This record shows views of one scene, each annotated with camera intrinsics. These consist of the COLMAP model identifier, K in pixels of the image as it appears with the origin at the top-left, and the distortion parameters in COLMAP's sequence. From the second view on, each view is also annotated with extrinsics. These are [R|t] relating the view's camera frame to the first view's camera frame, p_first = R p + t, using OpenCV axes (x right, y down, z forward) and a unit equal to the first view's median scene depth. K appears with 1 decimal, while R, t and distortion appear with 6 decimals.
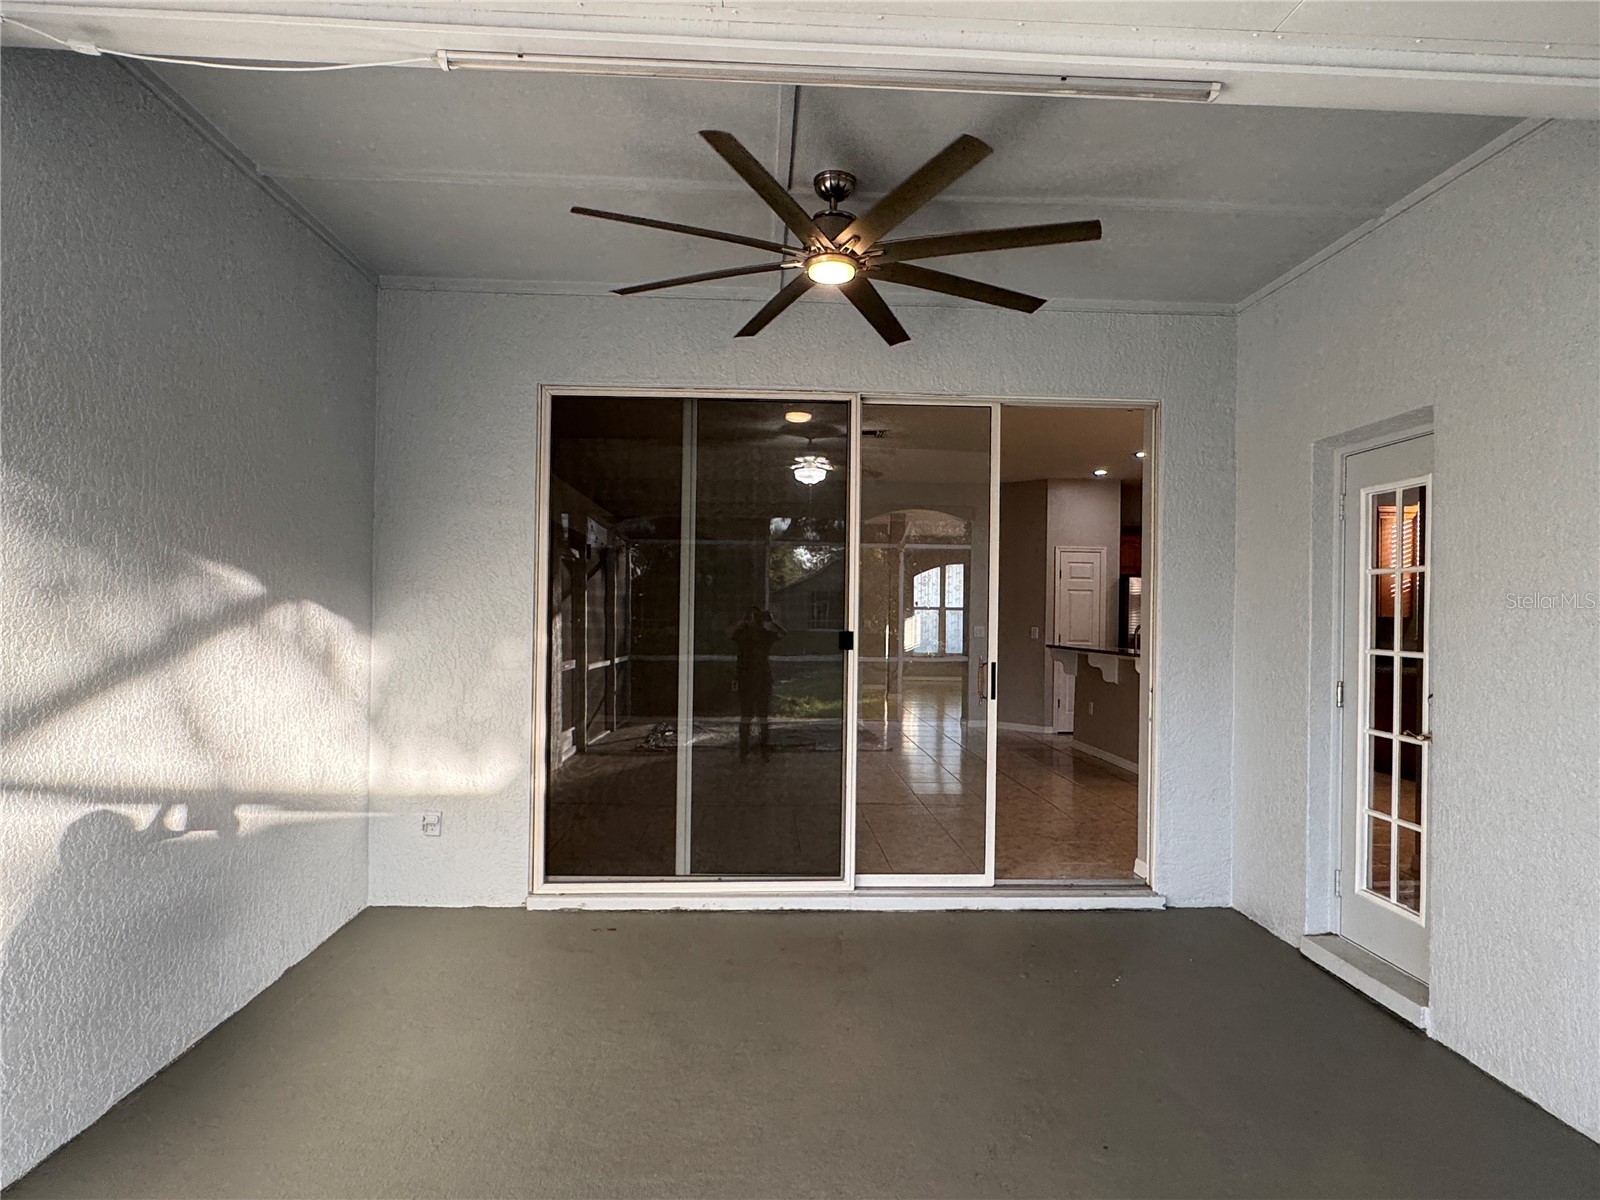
lens RADIAL K [[914.0, 0, 804.1], [0, 914.0, 599.6], [0, 0, 1]] dist [-0.002938, 0.001708]
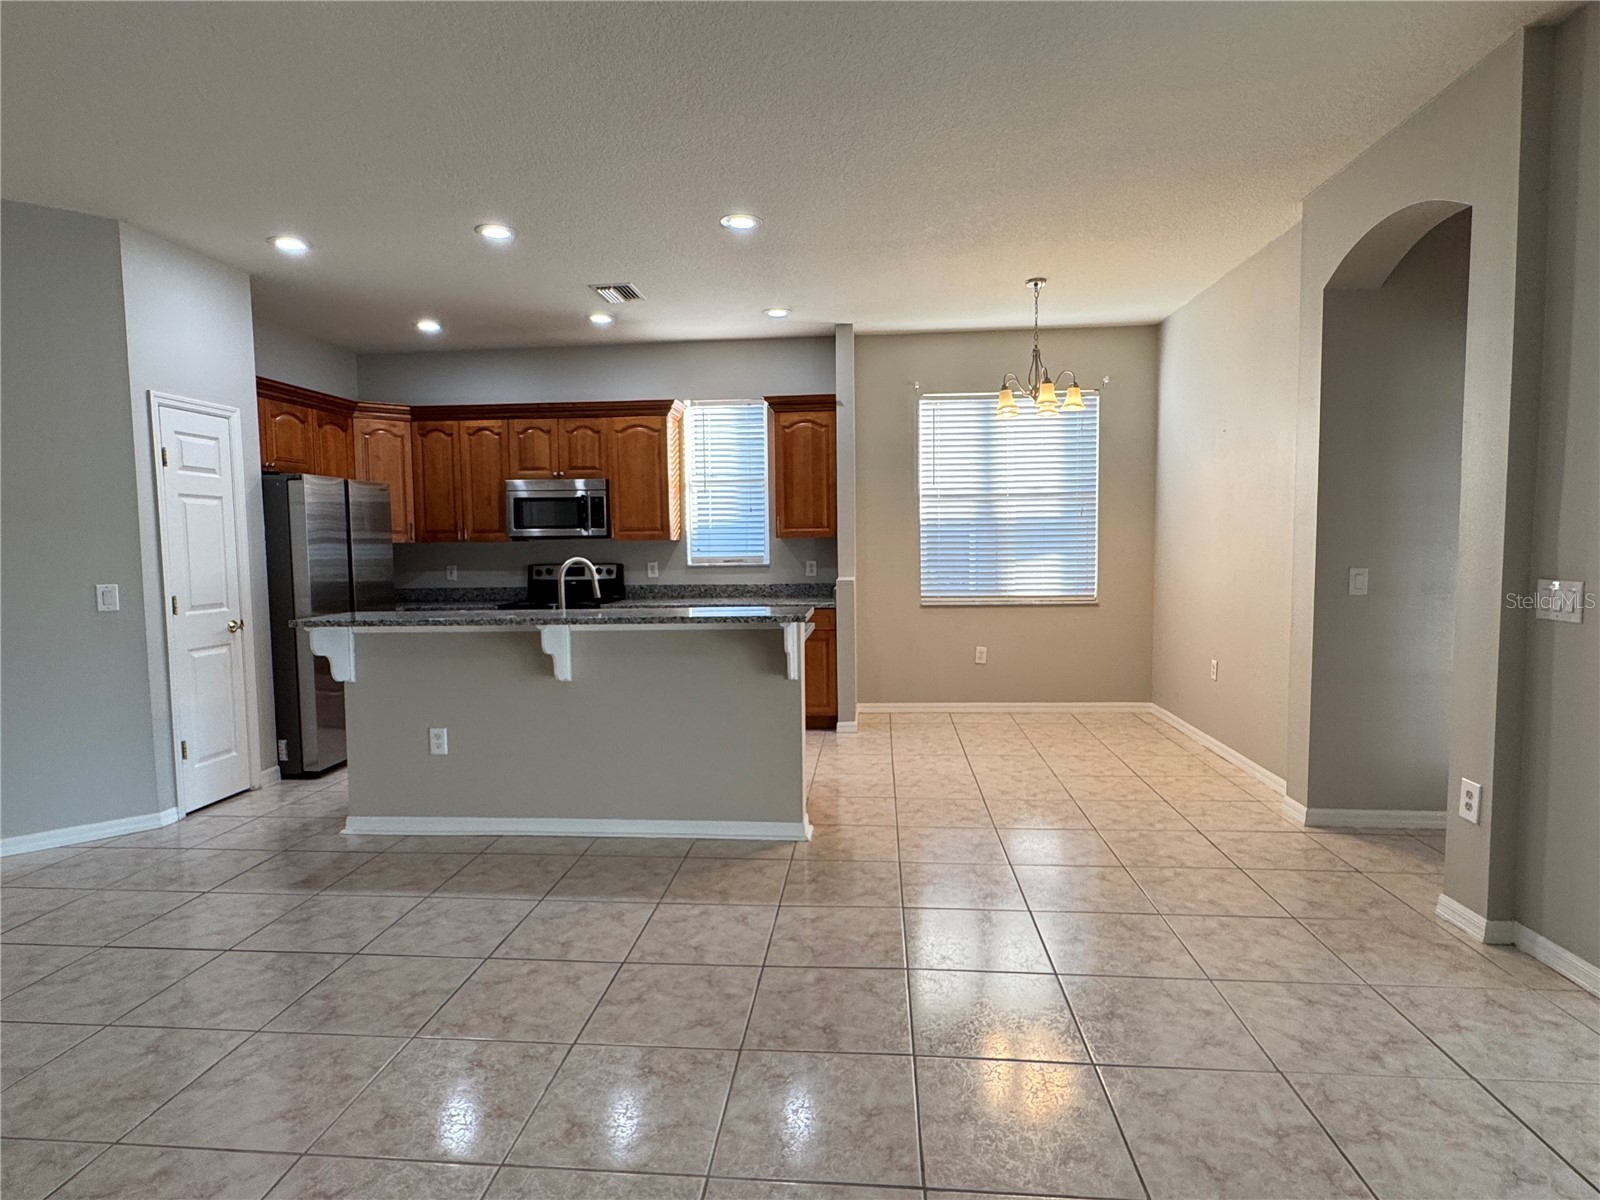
lens RADIAL K [[853.4, 0, 796.4], [0, 853.4, 604.6], [0, 0, 1]] dist [-0.003999, 0.002730]
pose [[0.139383, -0.095436, 0.985629, -0.083737], [0.002964, 0.995381, 0.095961, 0.003514], [-0.990234, -0.010454, 0.139022, 0.646431]]
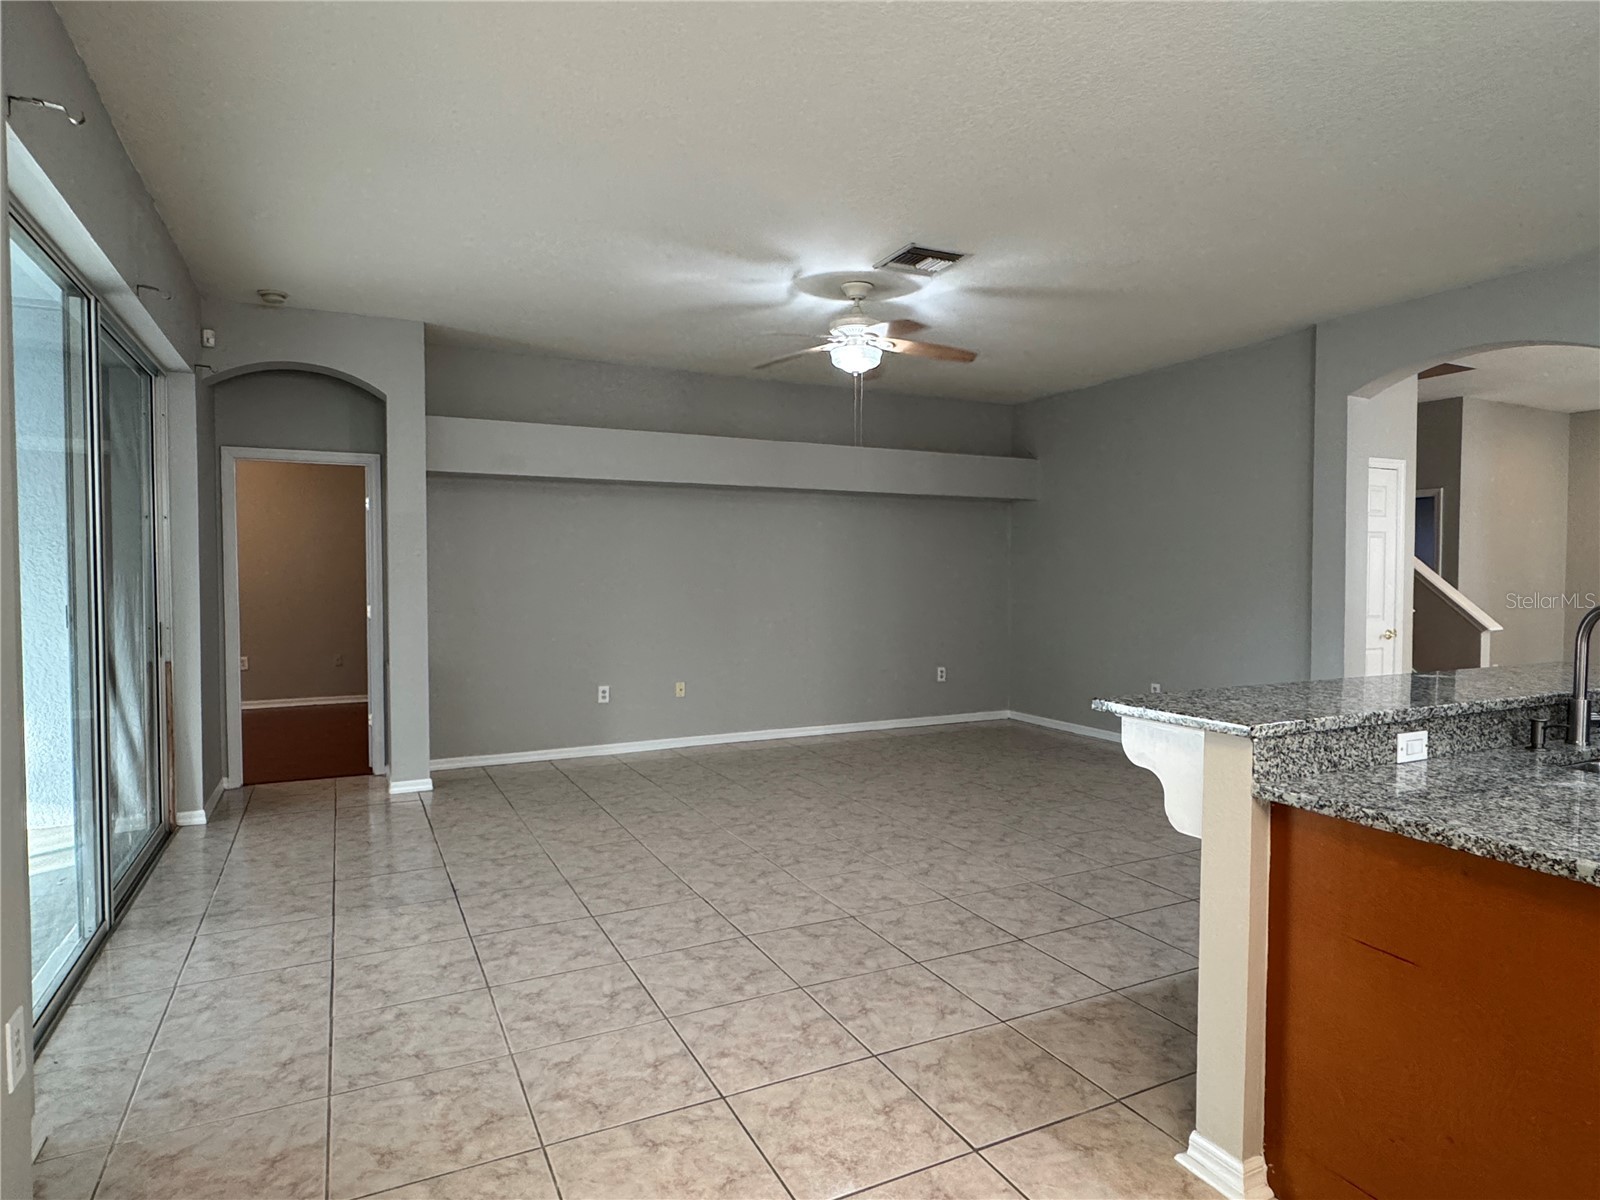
lens RADIAL K [[914.0, 0, 792.9], [0, 914.0, 597.4], [0, 0, 1]] dist [-0.002938, 0.001708]
pose [[0.399077, 0.010488, -0.916857, 0.427501], [0.019551, 0.999610, 0.019944, 0.009871], [0.916709, -0.025884, 0.398717, 0.533753]]
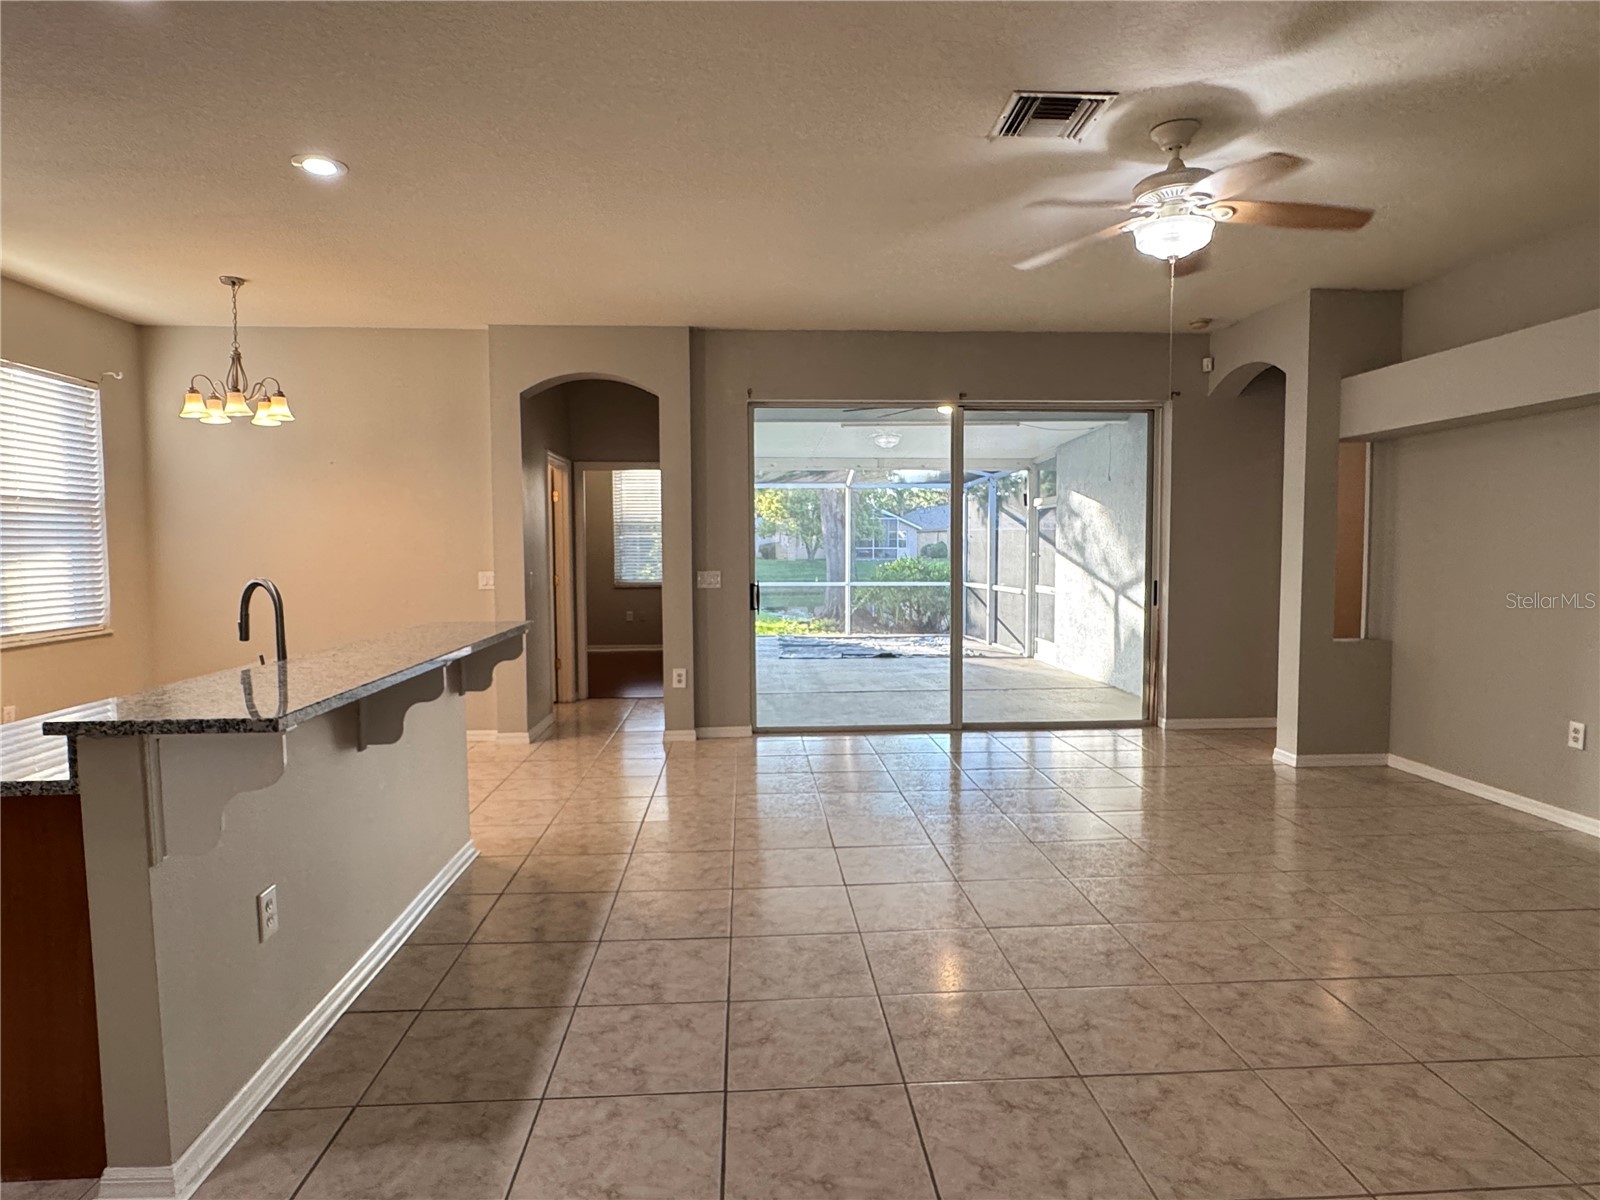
lens RADIAL K [[914.0, 0, 789.3], [0, 914.0, 597.2], [0, 0, 1]] dist [-0.002938, 0.001708]
pose [[-0.999925, -0.012218, -0.000743, 0.140716], [-0.012239, 0.999021, 0.042507, 0.011729], [0.000223, 0.042513, -0.999096, 1.086337]]
